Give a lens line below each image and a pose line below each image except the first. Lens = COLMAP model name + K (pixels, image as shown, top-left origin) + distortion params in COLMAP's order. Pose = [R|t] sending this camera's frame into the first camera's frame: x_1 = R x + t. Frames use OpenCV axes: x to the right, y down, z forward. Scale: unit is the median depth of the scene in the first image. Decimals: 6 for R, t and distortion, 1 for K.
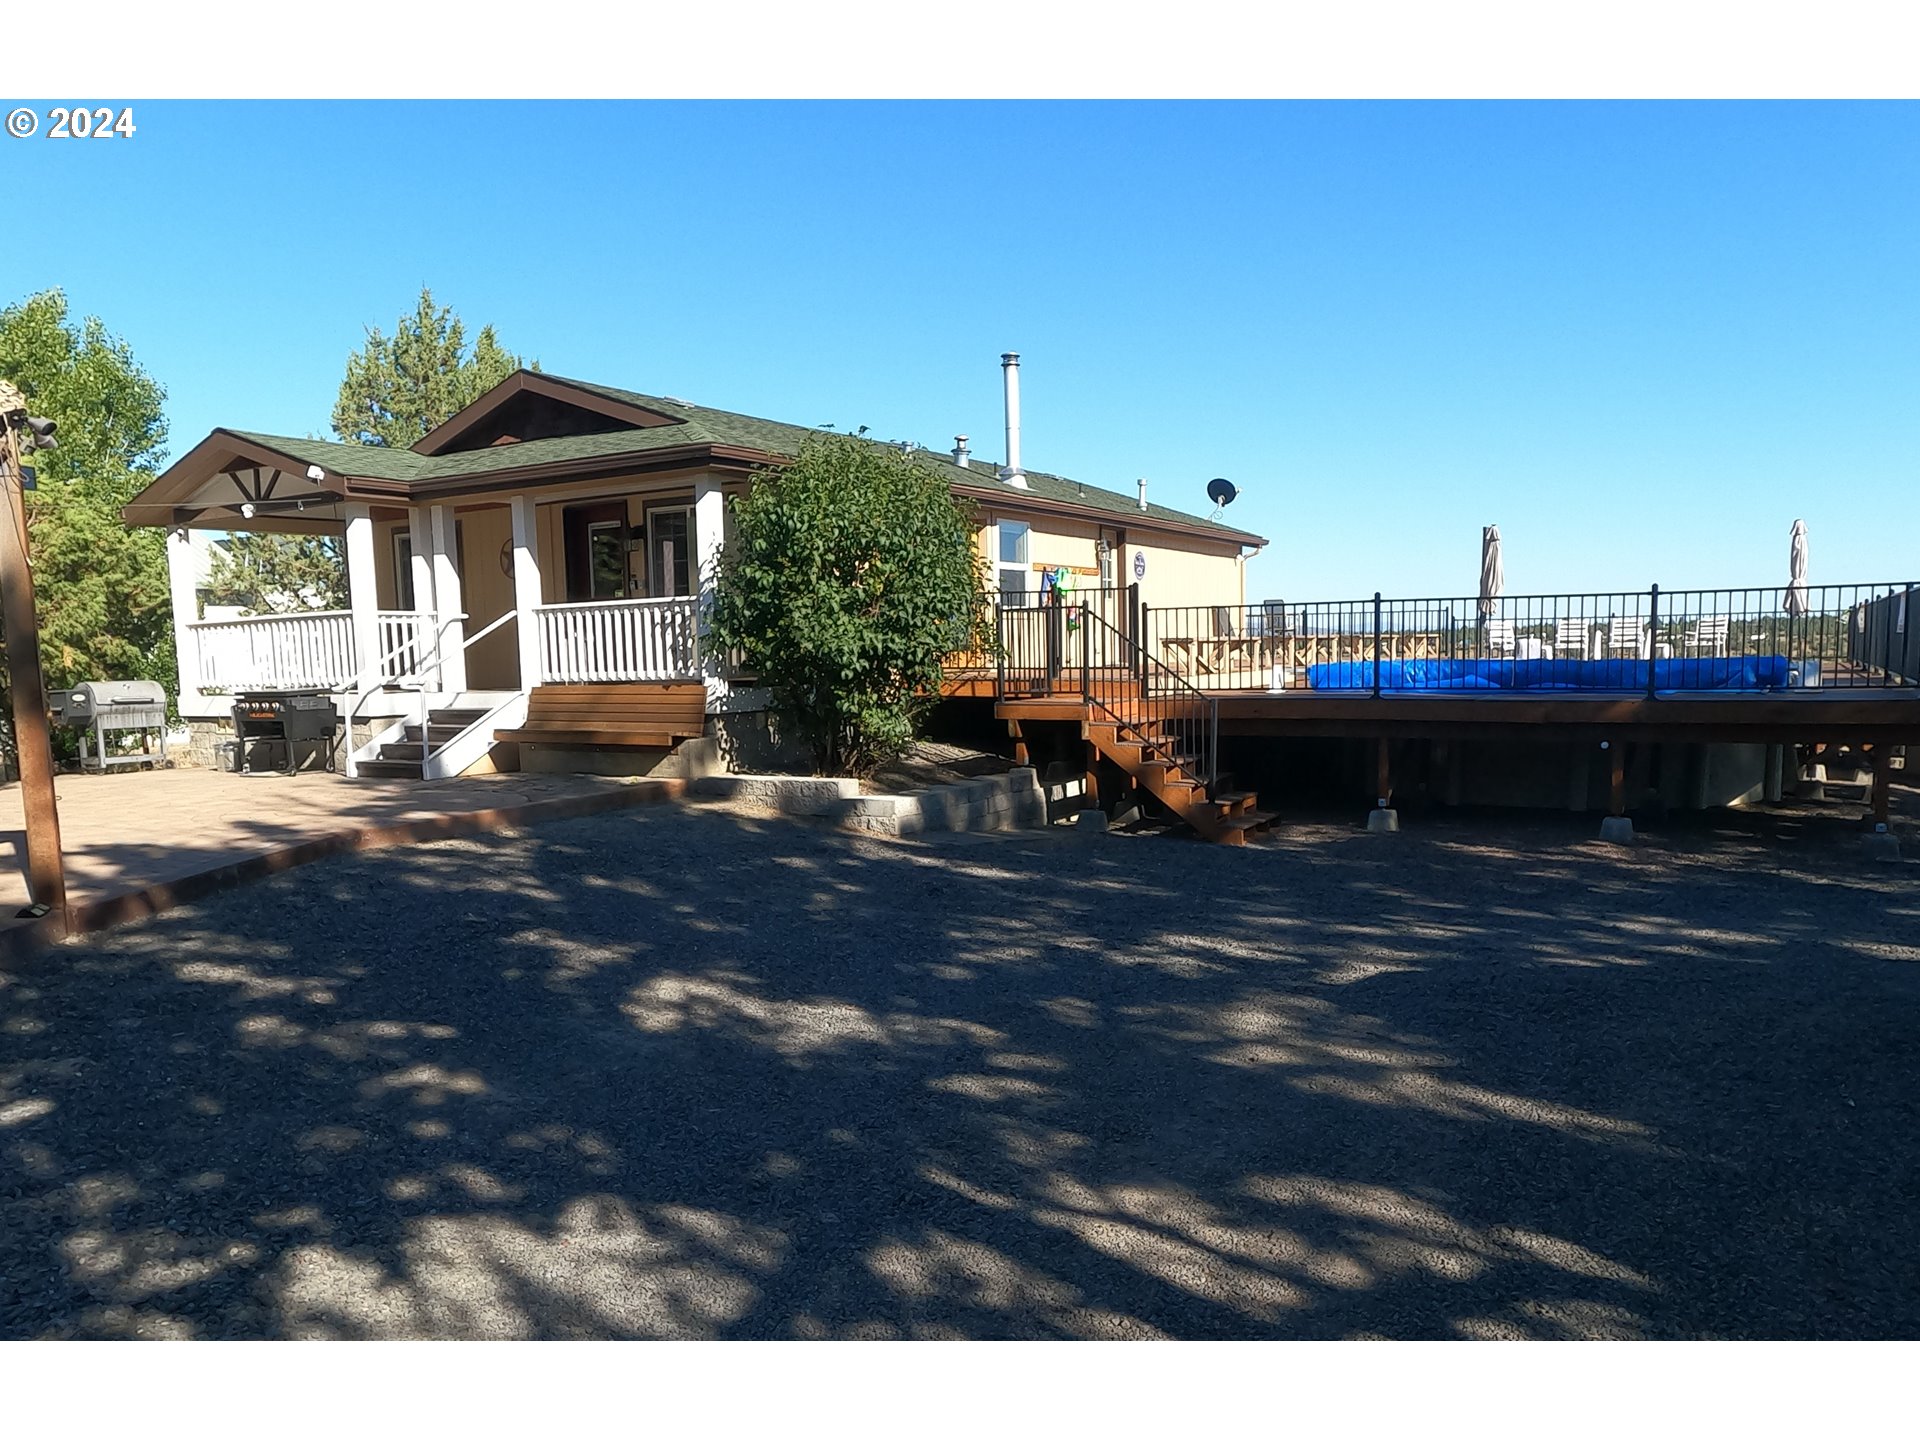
lens RADIAL K [[1376.1, 0, 960.0], [0, 1376.1, 720.0], [0, 0, 1]] dist [0.000778, 0.000006]
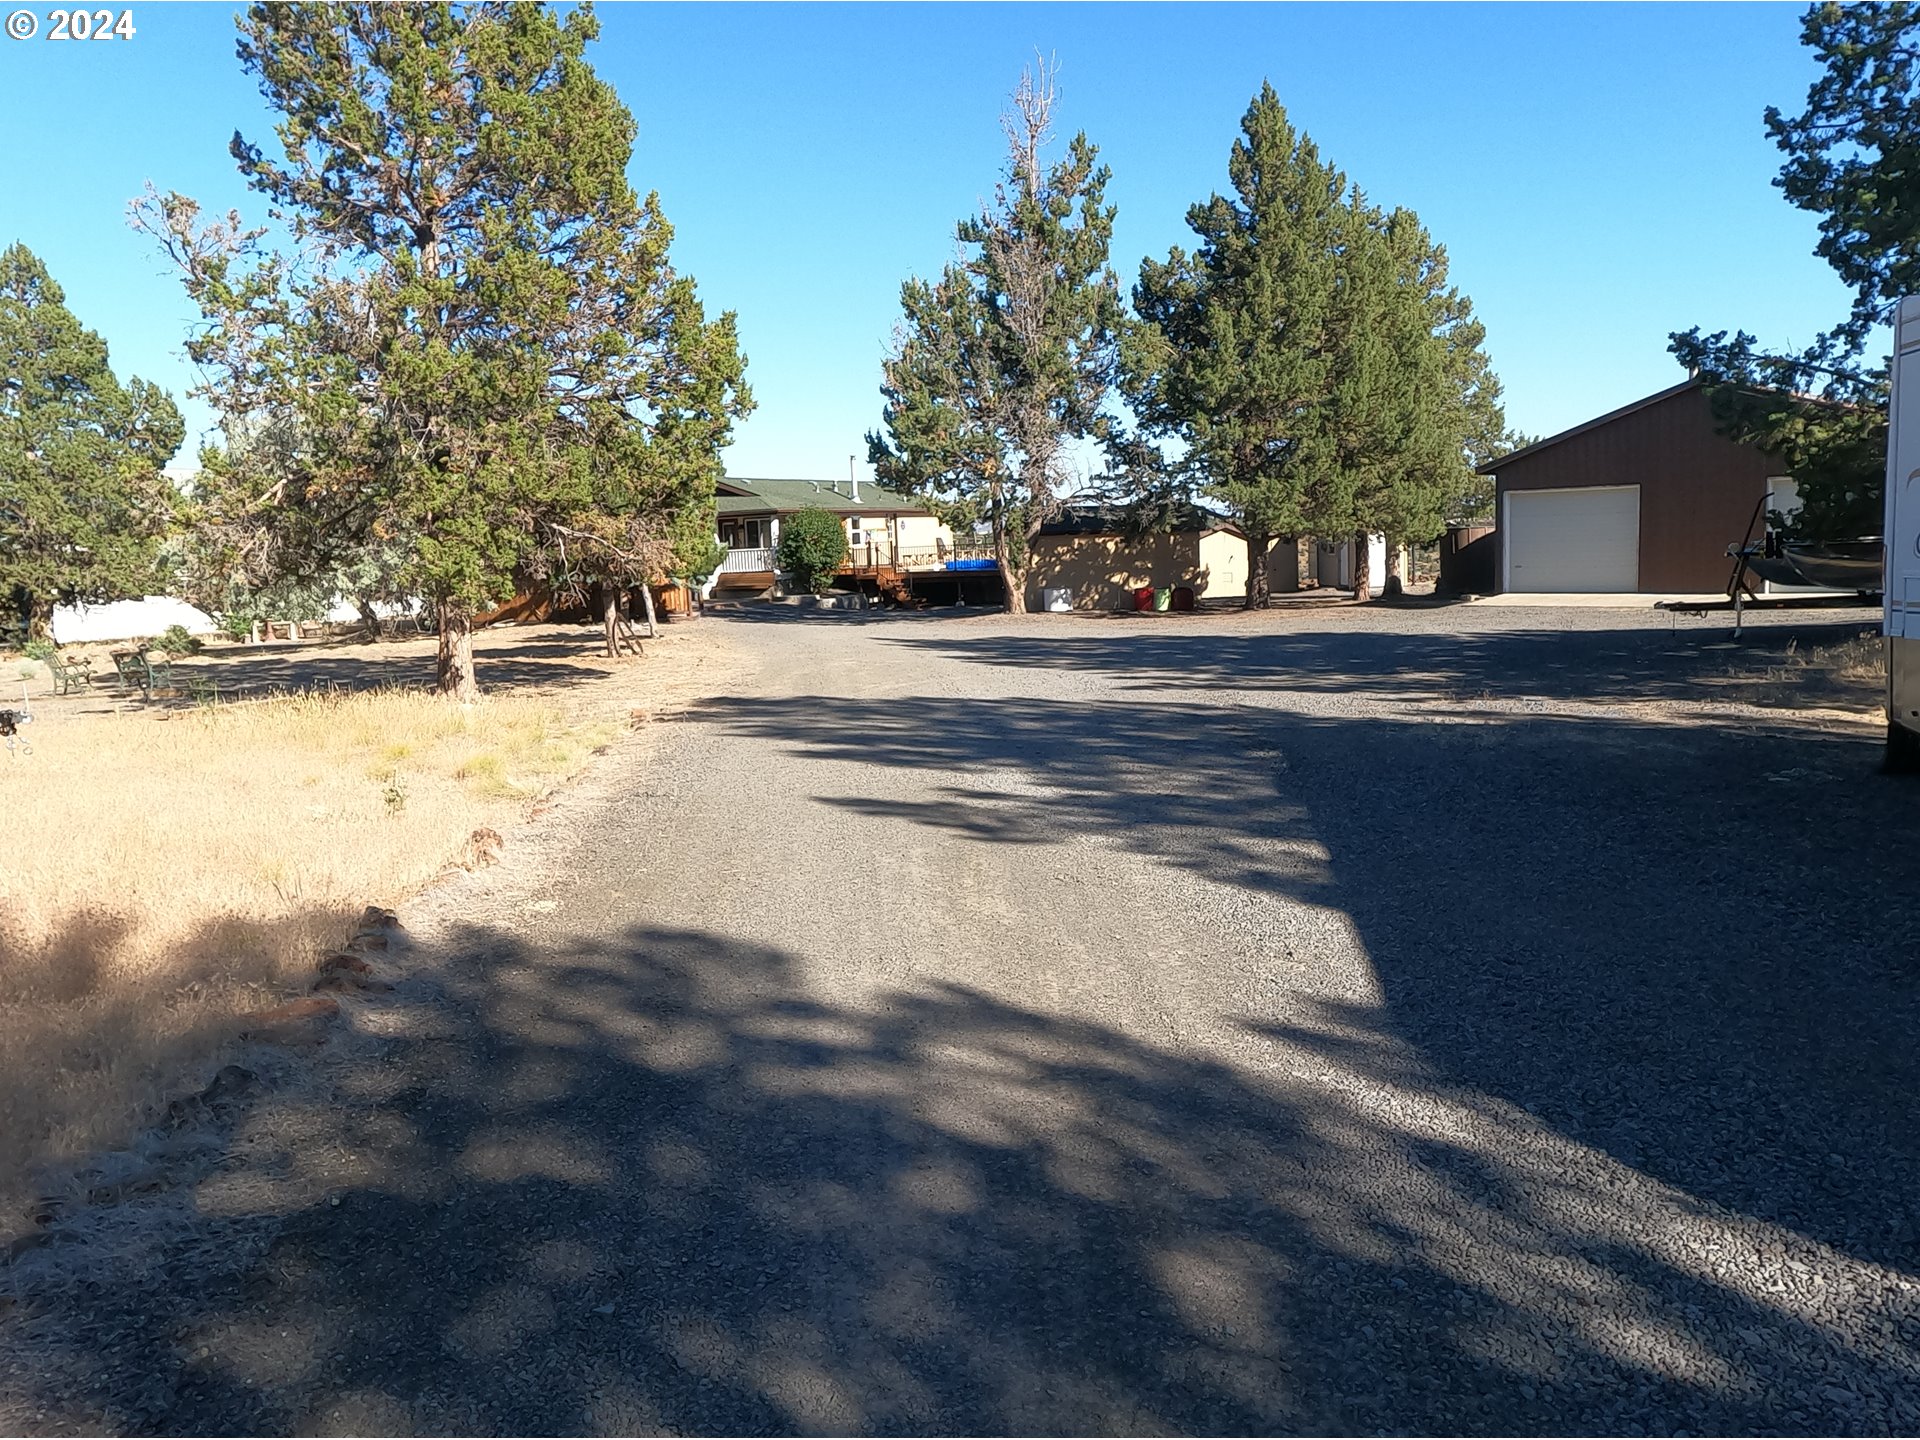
lens RADIAL K [[1376.1, 0, 960.0], [0, 1376.1, 720.0], [0, 0, 1]] dist [0.000778, 0.000006]
pose [[0.992778, -0.040757, 0.112827, -0.124294], [0.032374, 0.996645, 0.075165, 0.108212], [-0.115512, -0.070969, 0.990768, -2.740117]]
